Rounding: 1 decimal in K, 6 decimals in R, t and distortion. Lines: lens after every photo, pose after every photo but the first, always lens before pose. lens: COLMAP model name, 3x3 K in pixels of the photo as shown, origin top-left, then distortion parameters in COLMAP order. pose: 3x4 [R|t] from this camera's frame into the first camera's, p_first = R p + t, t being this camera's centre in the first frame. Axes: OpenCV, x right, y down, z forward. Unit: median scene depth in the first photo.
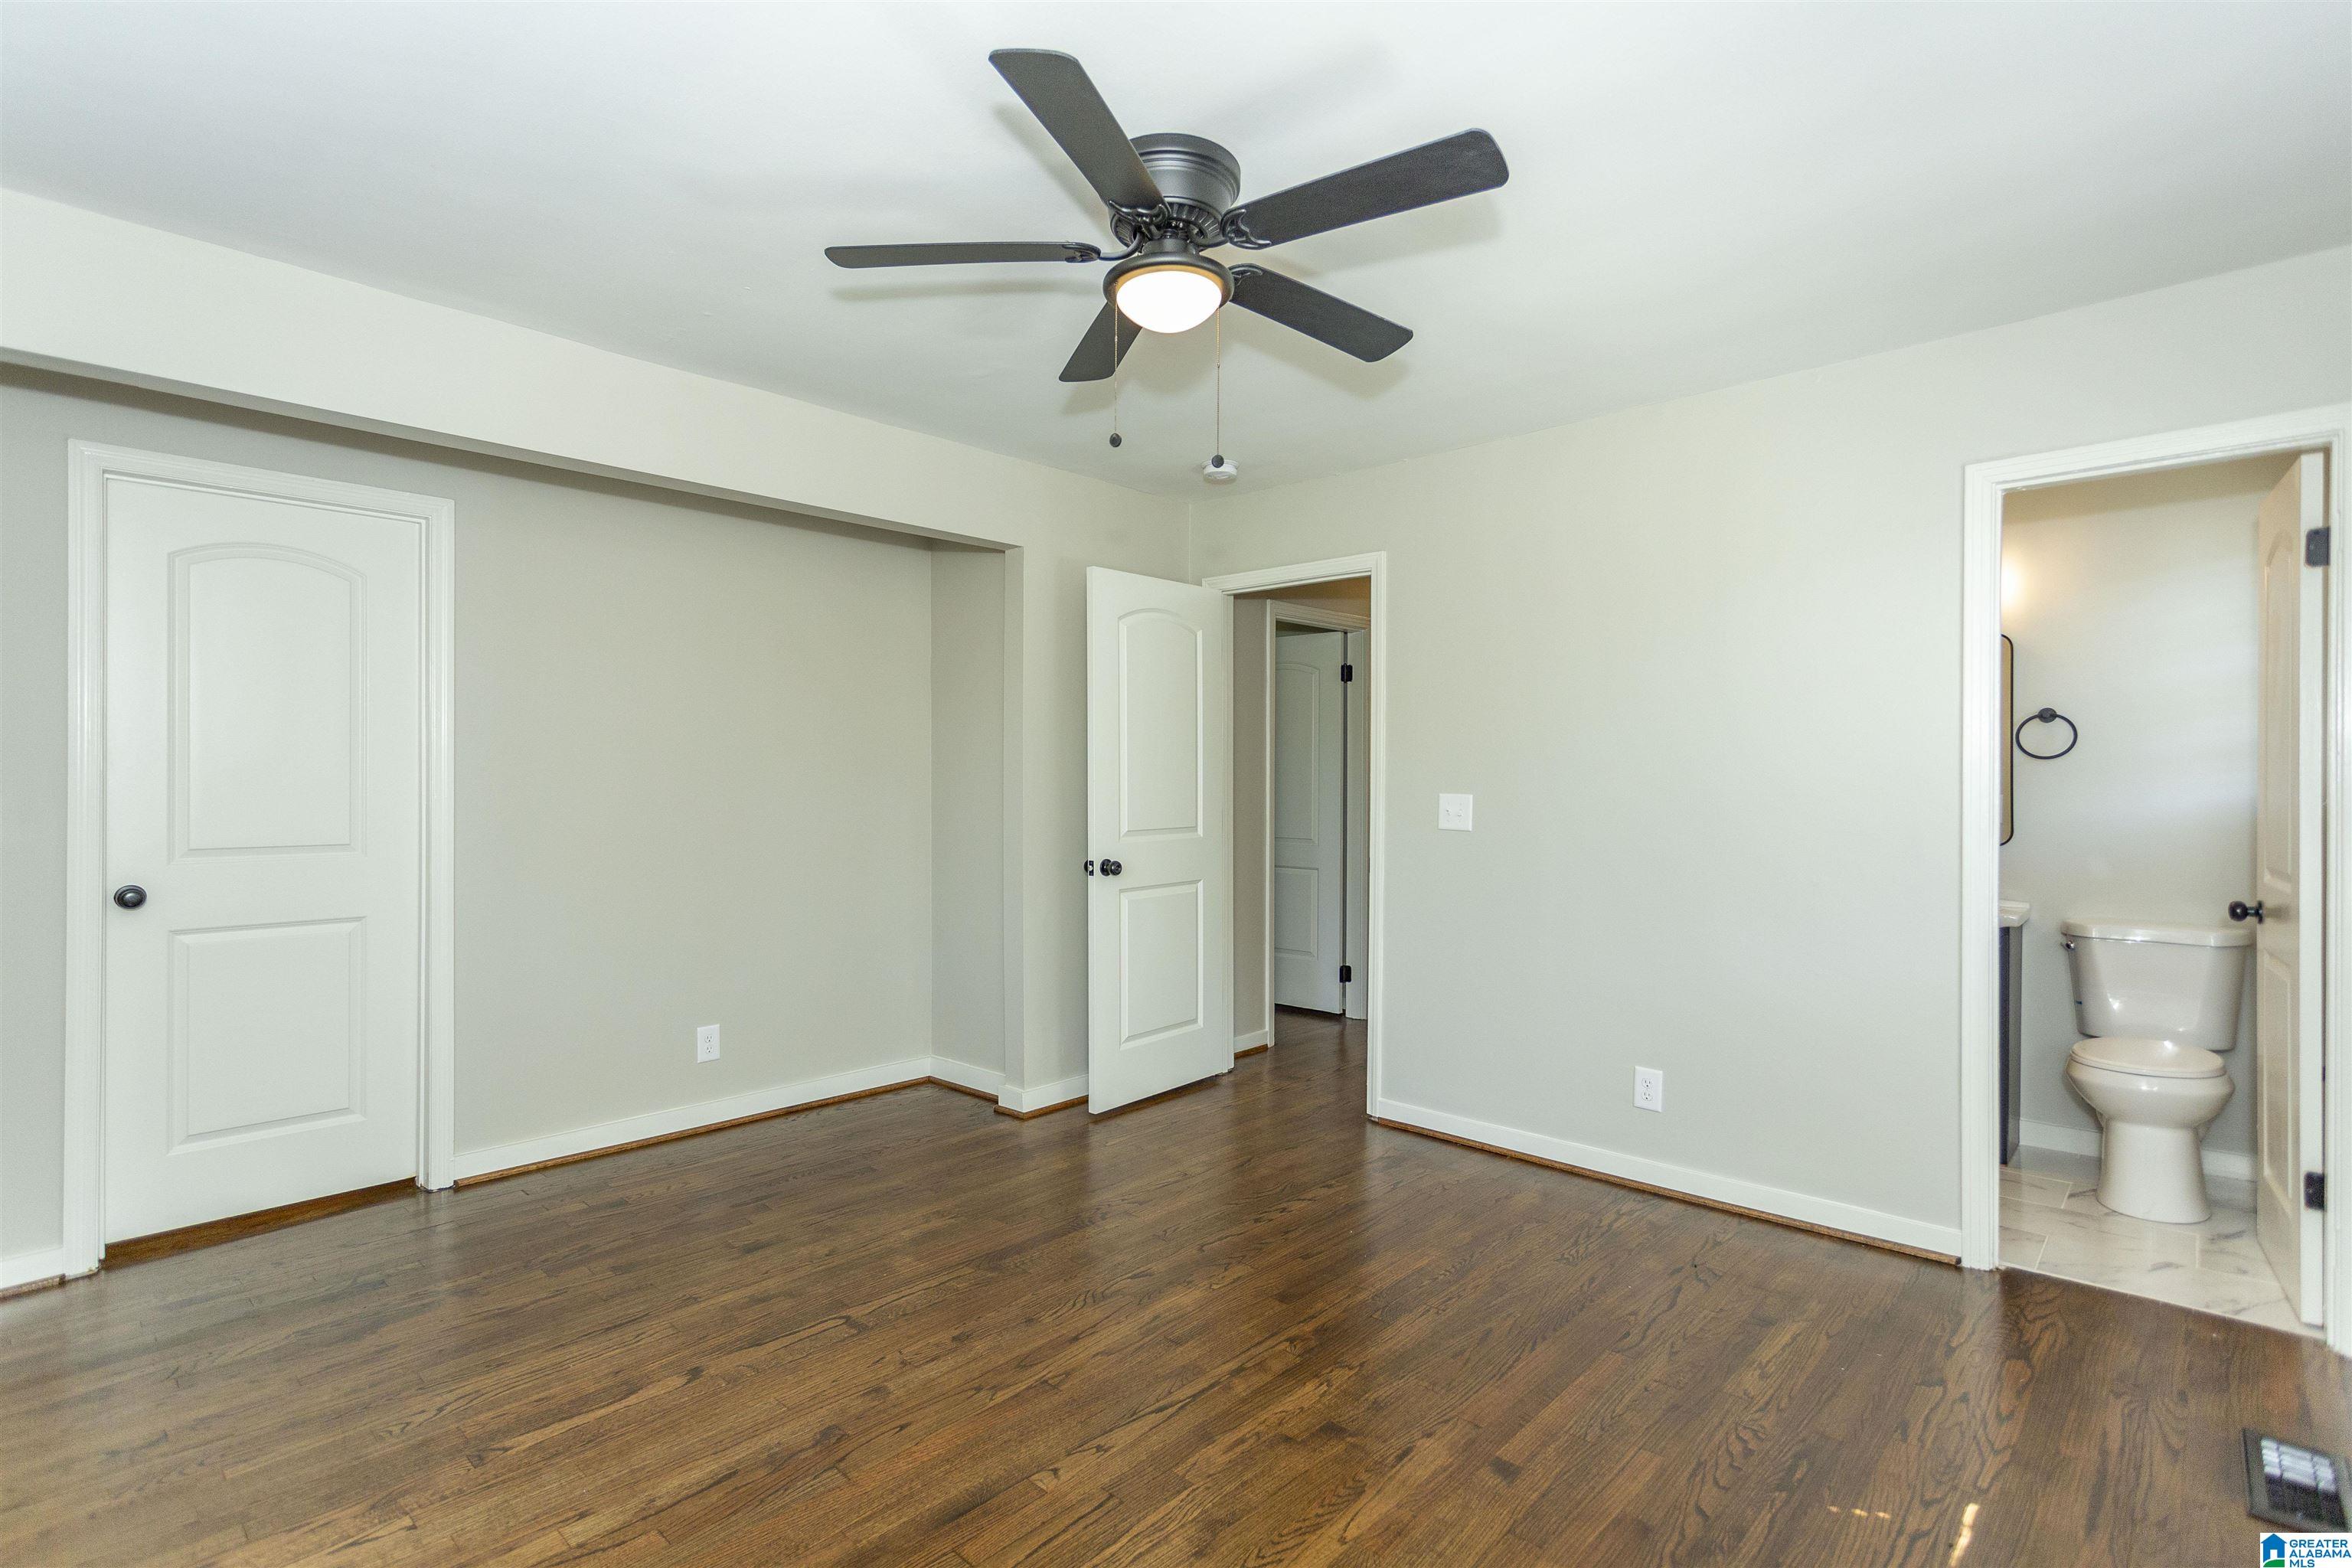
lens RADIAL K [[1105.3, 0, 1172.0], [0, 1105.3, 777.9], [0, 0, 1]] dist [0.003361, 0.000697]
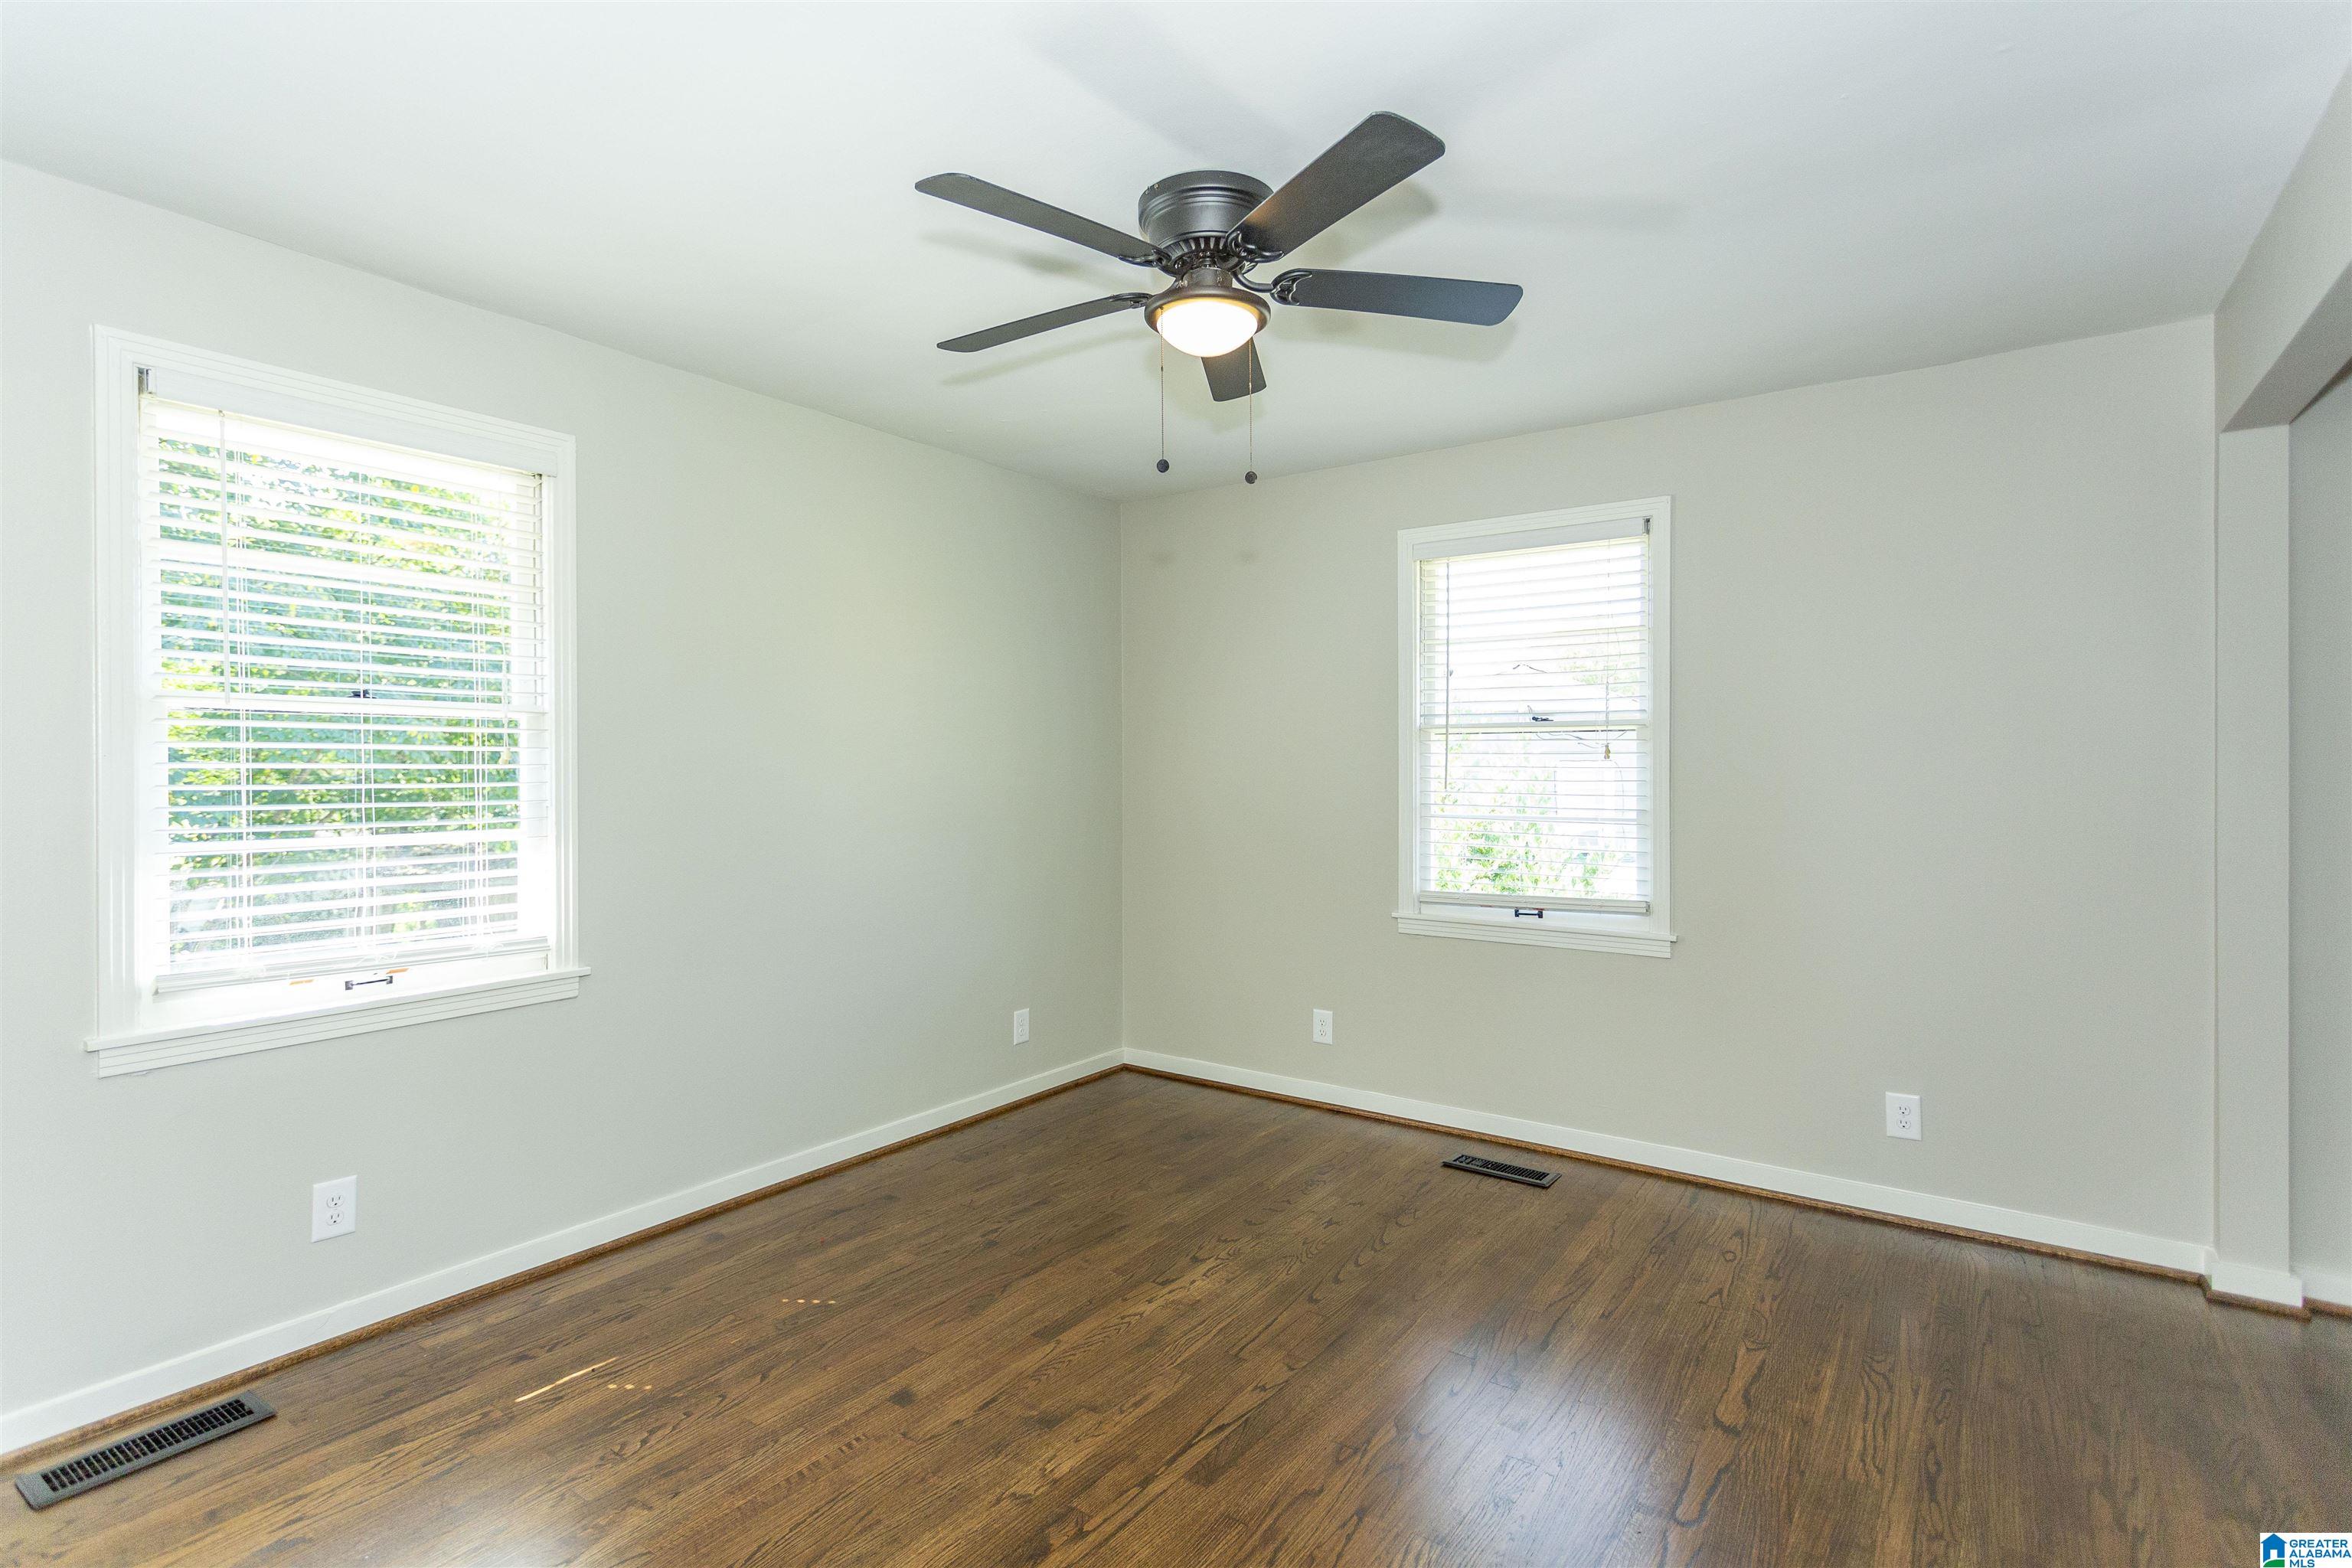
lens RADIAL K [[1105.3, 0, 1172.0], [0, 1105.3, 777.9], [0, 0, 1]] dist [0.003361, 0.000697]
pose [[-0.990430, -0.000854, -0.138013, 0.174154], [-0.001320, 0.999994, 0.003279, -0.011502], [0.138010, 0.003430, -0.990425, 2.026879]]
